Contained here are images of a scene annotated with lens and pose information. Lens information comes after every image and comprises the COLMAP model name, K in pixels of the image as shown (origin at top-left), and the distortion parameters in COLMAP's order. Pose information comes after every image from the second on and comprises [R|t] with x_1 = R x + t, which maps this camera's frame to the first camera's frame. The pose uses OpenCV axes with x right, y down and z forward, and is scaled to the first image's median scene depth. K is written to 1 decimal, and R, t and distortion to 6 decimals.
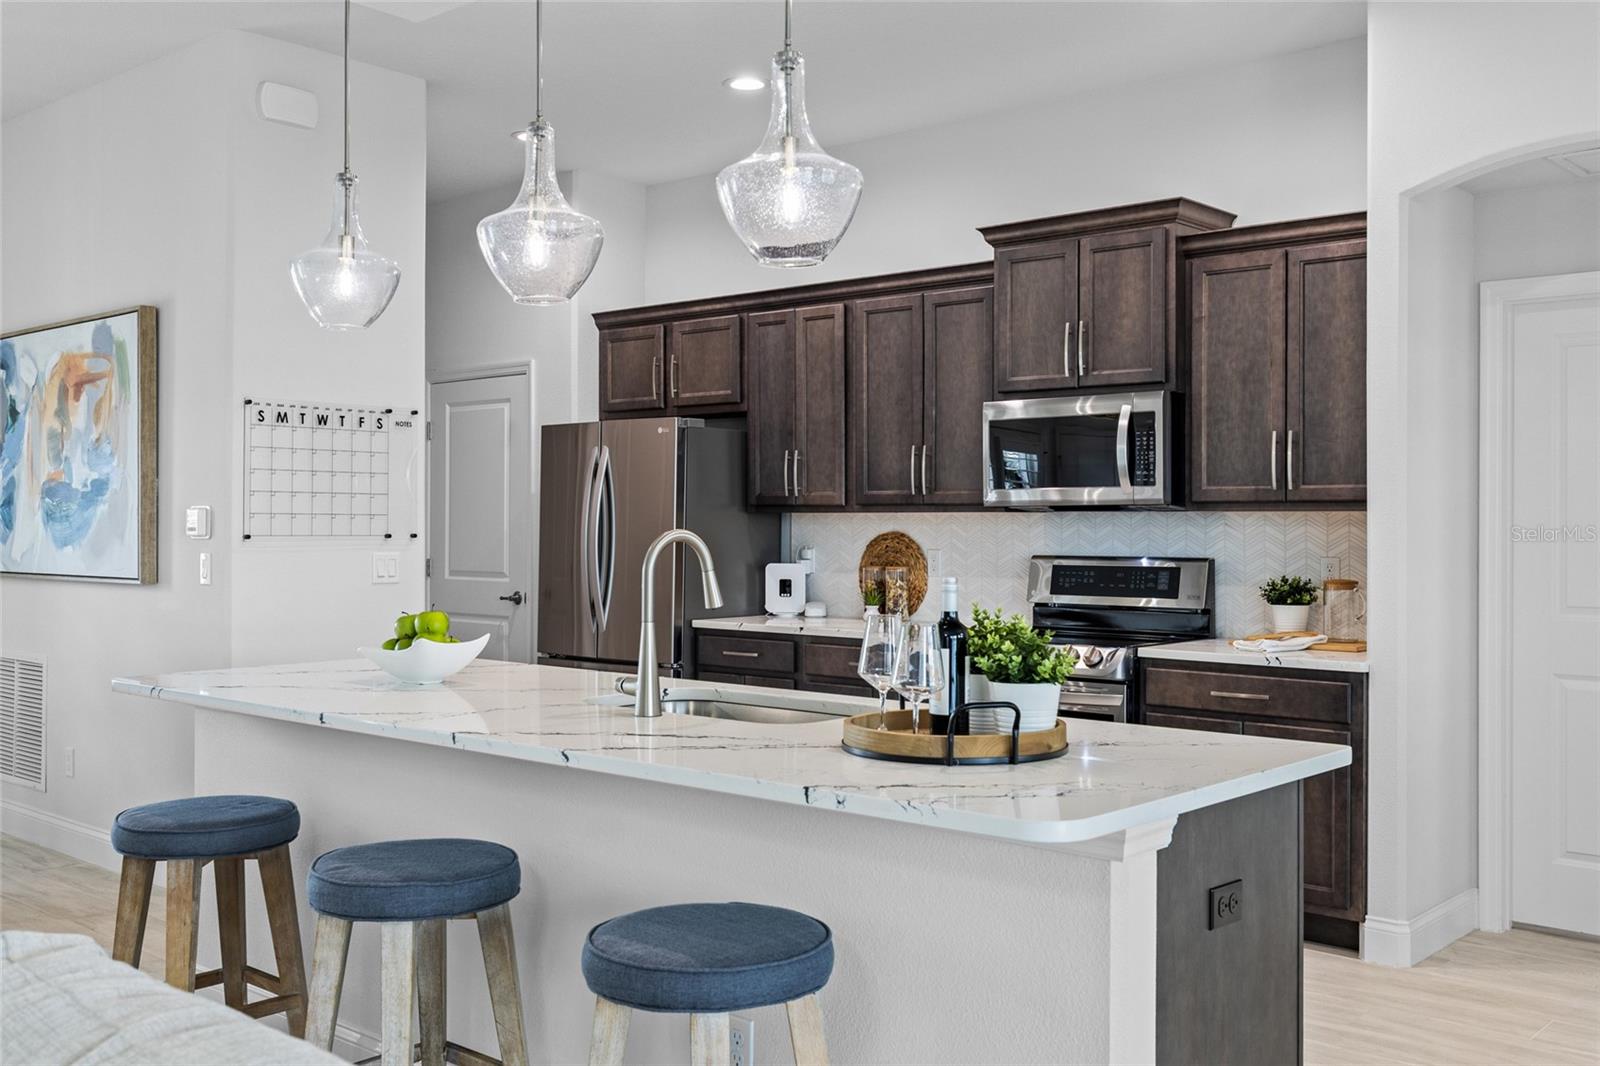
lens RADIAL K [[1531.8, 0, 808.4], [0, 1531.8, 516.9], [0, 0, 1]] dist [0.008040, -0.000338]
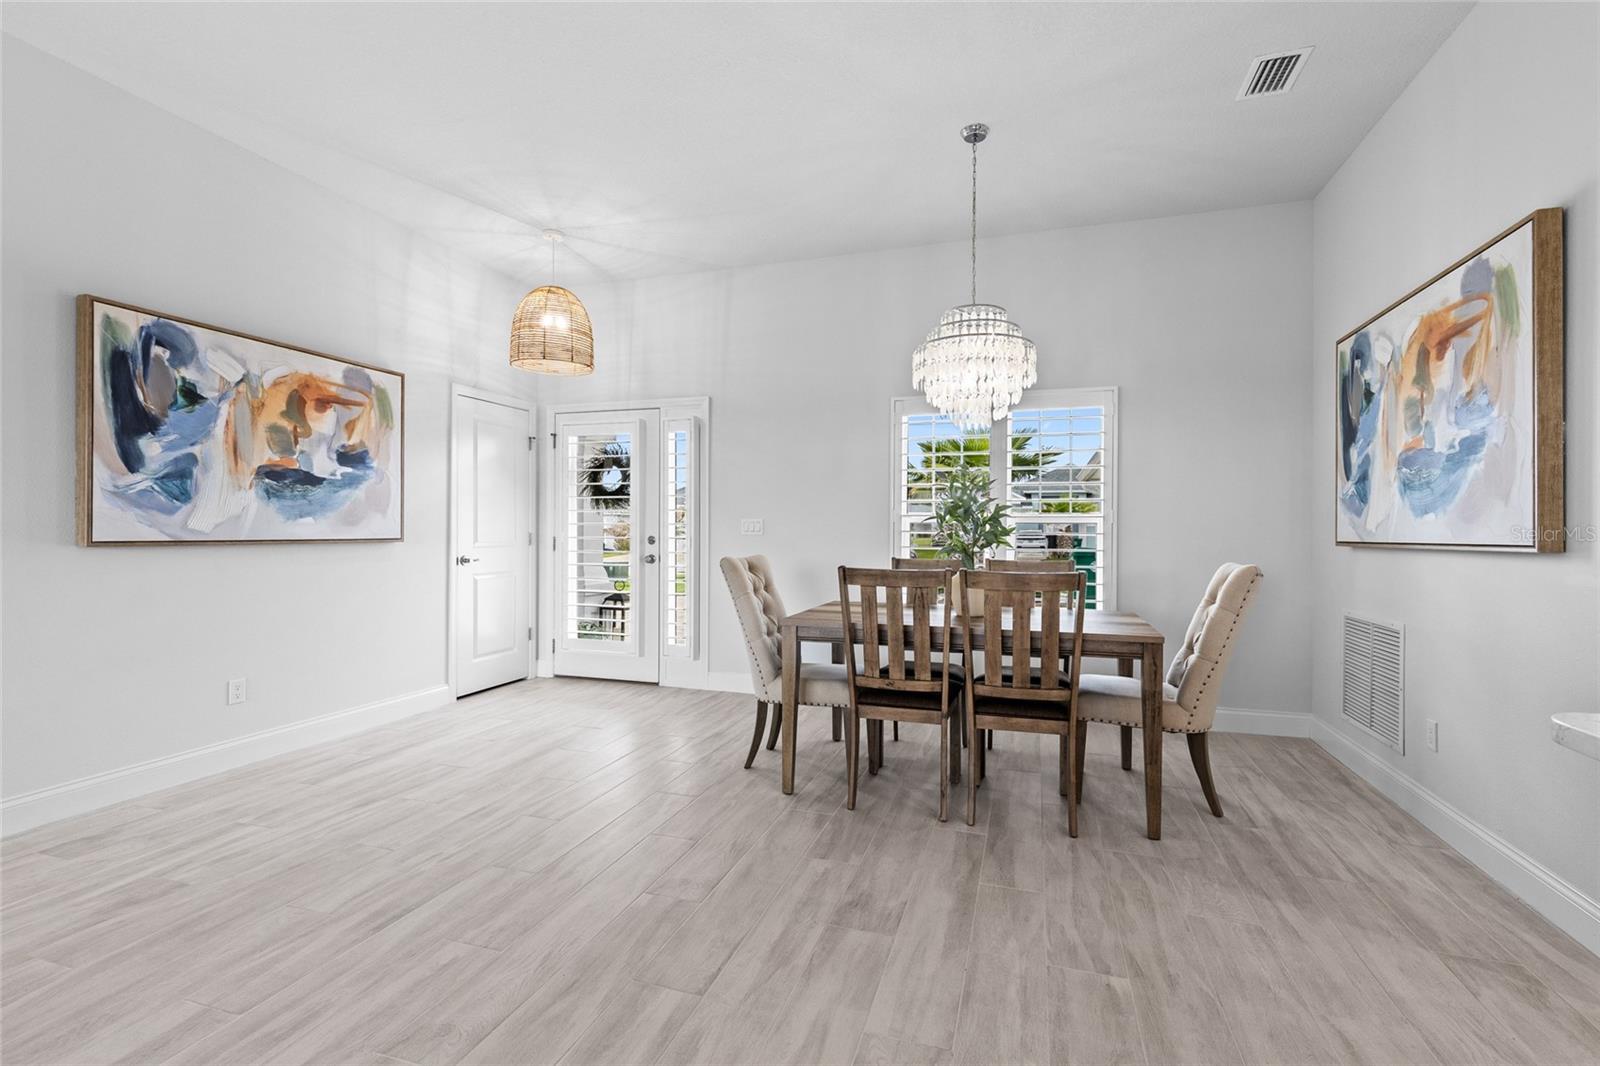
lens RADIAL K [[721.1, 0, 805.5], [0, 721.1, 531.6], [0, 0, 1]] dist [0.004683, -0.000250]
pose [[0.404957, -0.001691, -0.914334, -0.235823], [0.001177, 0.999998, -0.001328, 0.032008], [0.914335, -0.000539, 0.404959, 0.478282]]
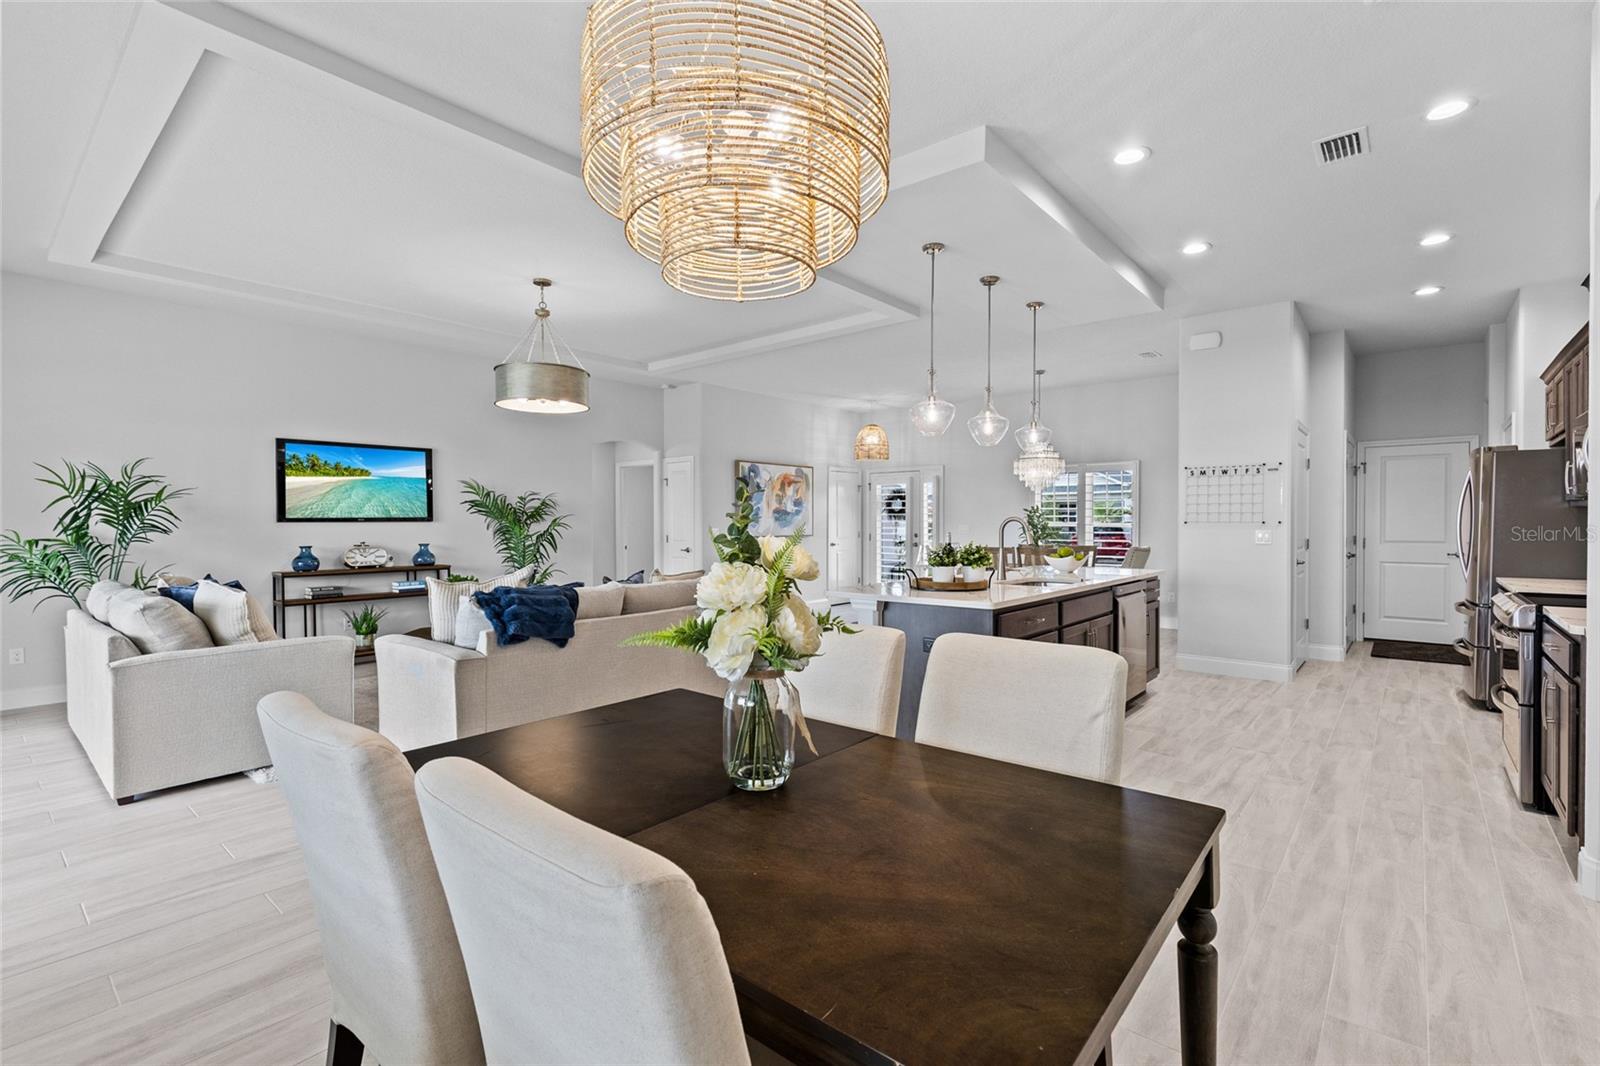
lens RADIAL K [[721.1, 0, 805.5], [0, 721.1, 531.6], [0, 0, 1]] dist [0.004683, -0.000250]
pose [[0.025661, 0.008589, -0.999634, 0.729916], [0.005638, 0.999946, 0.008736, 0.012832], [0.999655, -0.005860, 0.025611, 0.332456]]
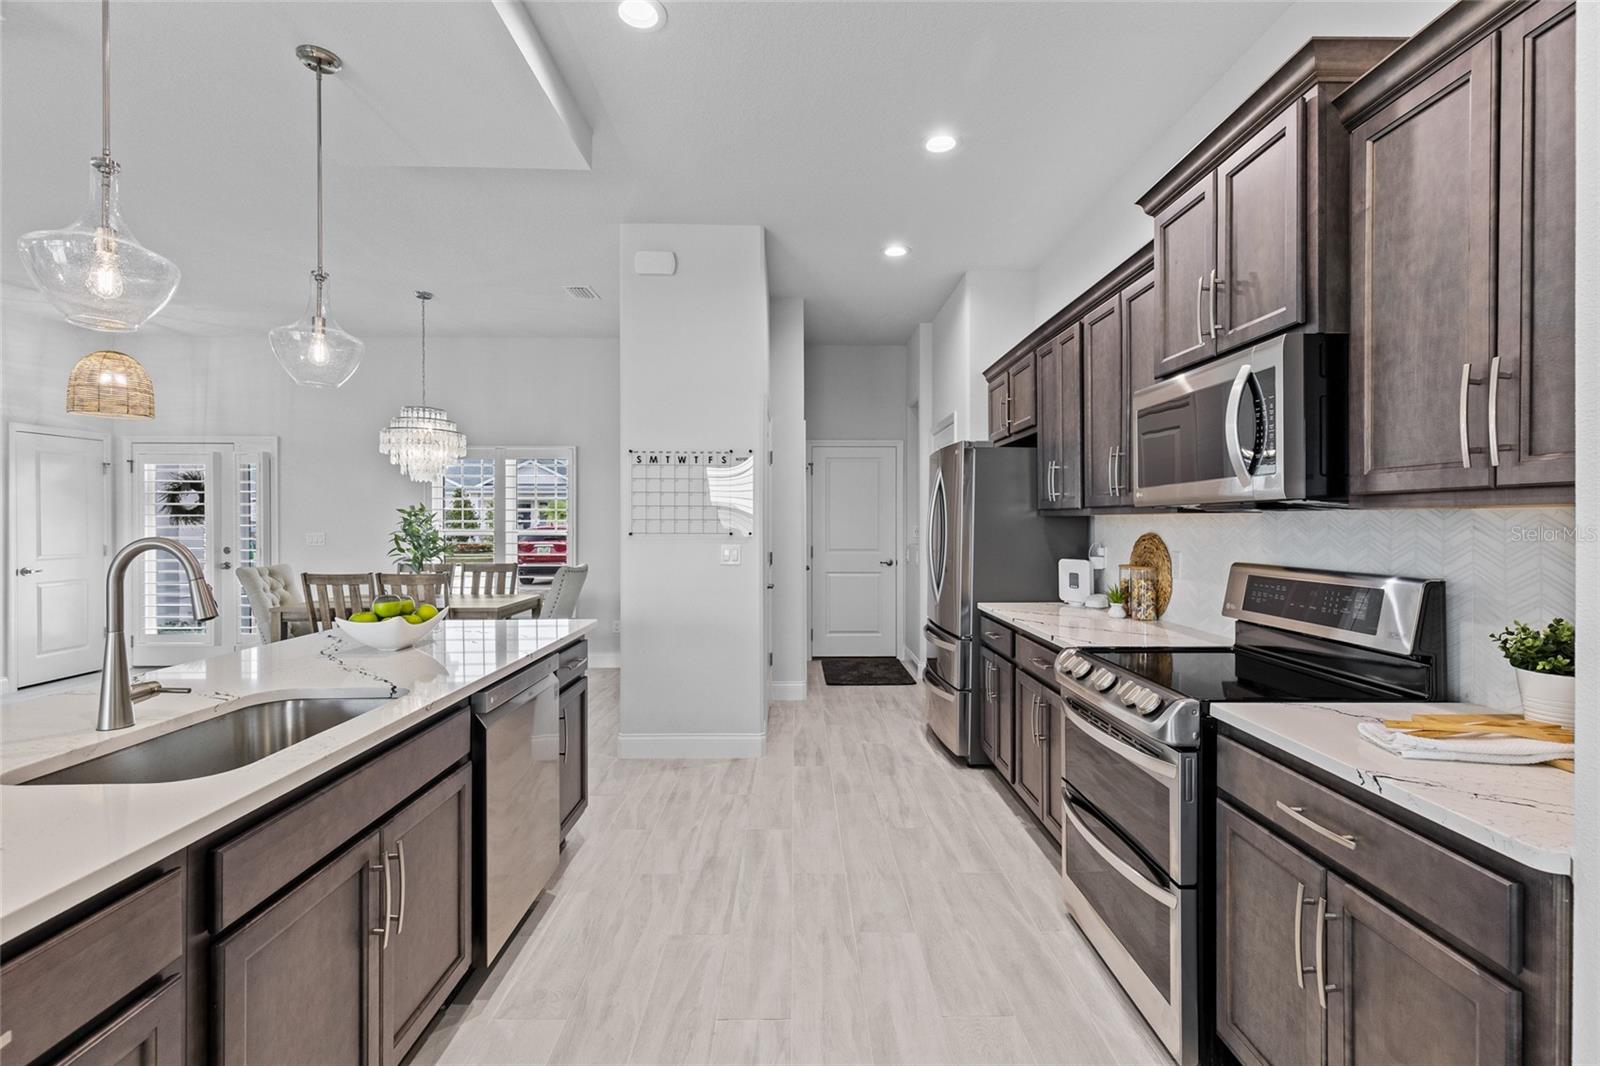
lens RADIAL K [[724.0, 0, 803.7], [0, 724.0, 524.6], [0, 0, 1]] dist [0.006529, -0.000512]
pose [[0.671614, -0.000327, -0.740901, 0.305541], [0.005847, 0.999971, 0.004859, 0.000265], [0.740878, -0.007595, 0.671596, 0.577328]]
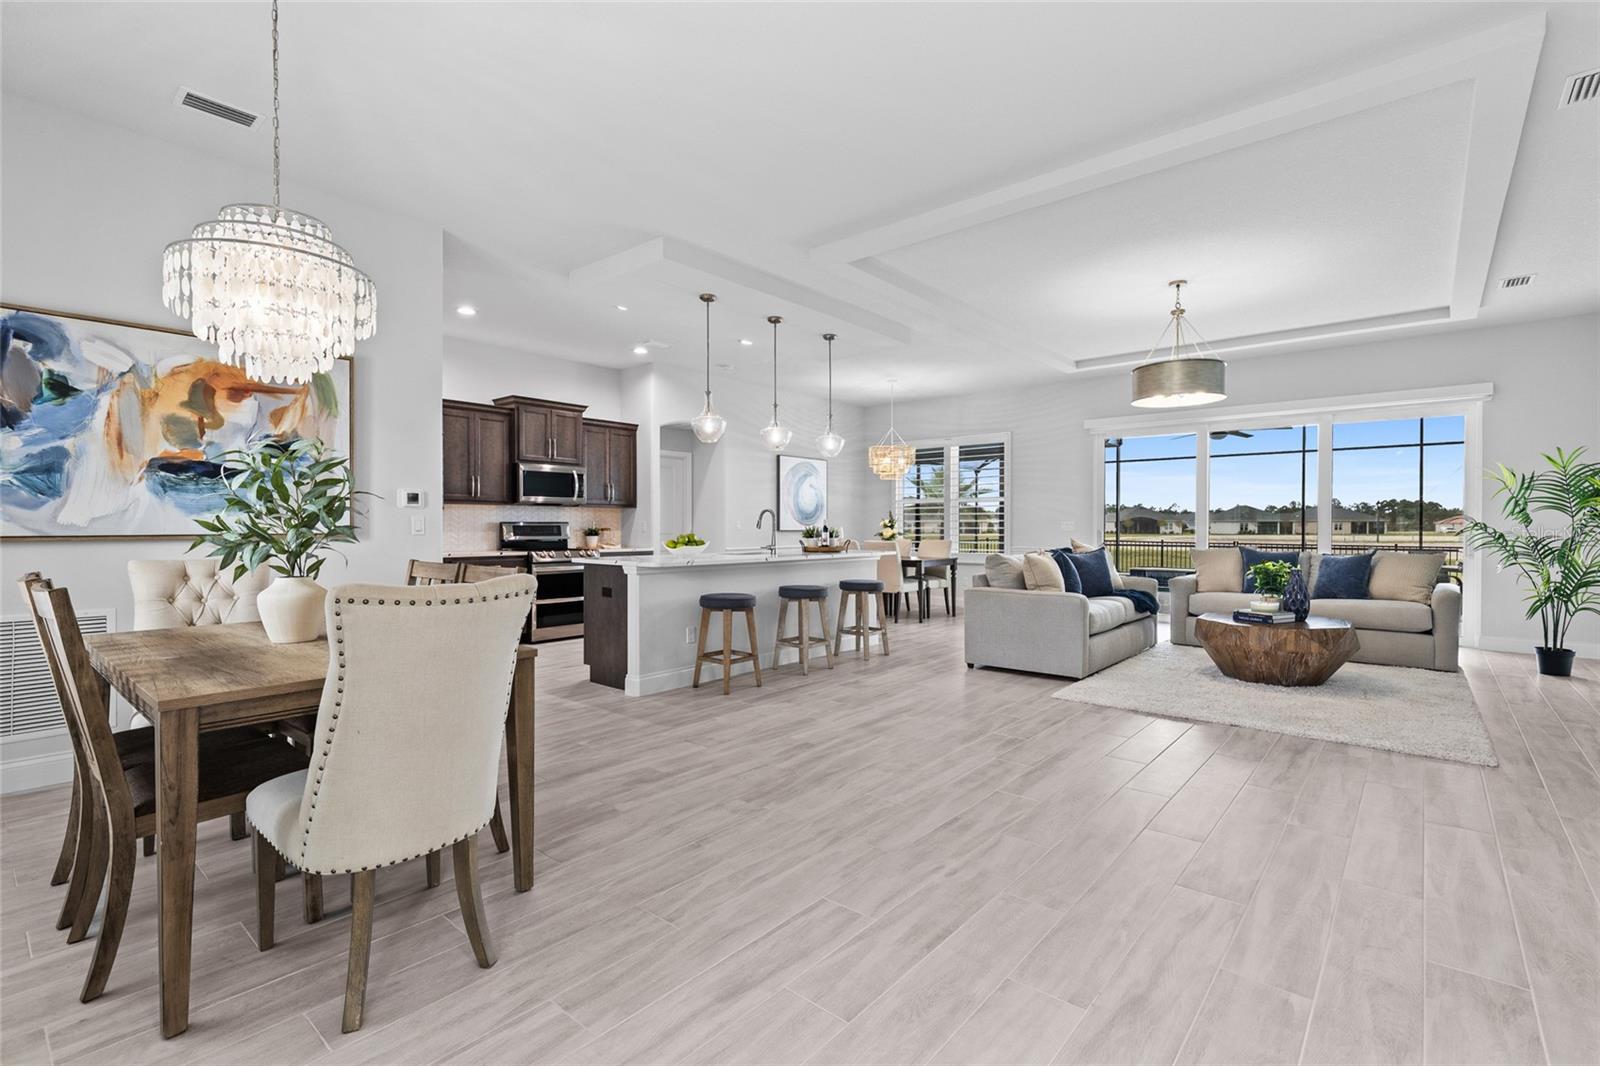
lens RADIAL K [[721.1, 0, 805.5], [0, 721.1, 531.6], [0, 0, 1]] dist [0.004683, -0.000250]
pose [[-0.019580, -0.009817, 0.999760, -1.152087], [-0.003795, 0.999945, 0.009745, 0.029036], [-0.999801, -0.003604, -0.019616, 0.543248]]
